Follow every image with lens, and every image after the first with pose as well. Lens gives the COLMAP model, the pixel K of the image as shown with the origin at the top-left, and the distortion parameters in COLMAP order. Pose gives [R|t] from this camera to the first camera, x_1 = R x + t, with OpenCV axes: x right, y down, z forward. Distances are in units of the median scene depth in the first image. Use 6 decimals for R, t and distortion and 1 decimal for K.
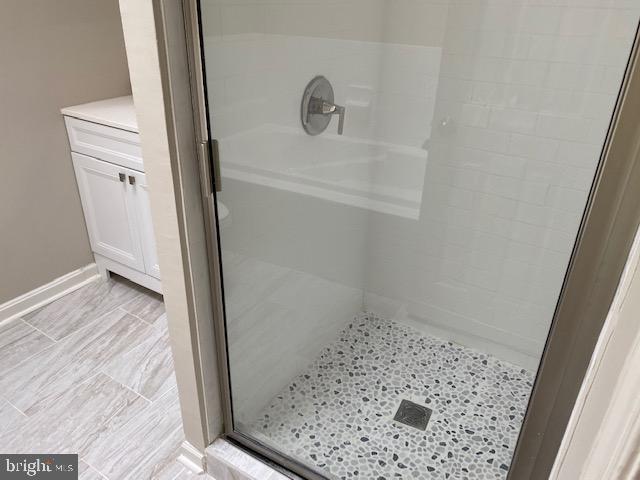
lens RADIAL K [[481.1, 0, 320.3], [0, 481.1, 236.1], [0, 0, 1]] dist [-0.010764, 0.009183]
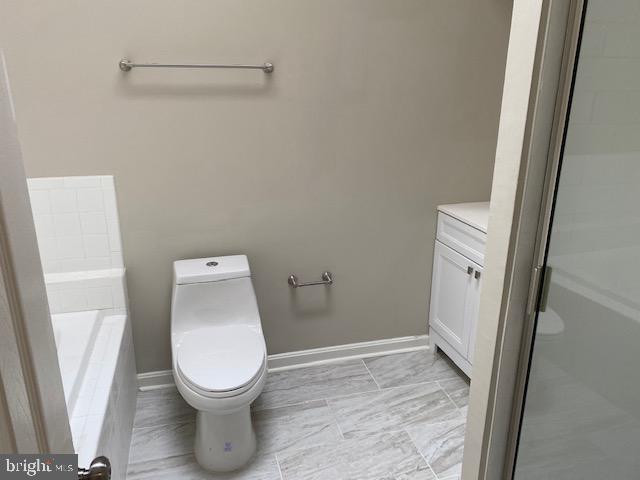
lens RADIAL K [[481.1, 0, 318.6], [0, 481.1, 237.9], [0, 0, 1]] dist [-0.010764, 0.009183]
pose [[0.736268, 0.183070, -0.651456, 0.048273], [-0.295088, 0.953213, -0.065637, -0.015582], [0.608960, 0.240563, 0.755842, -0.090938]]
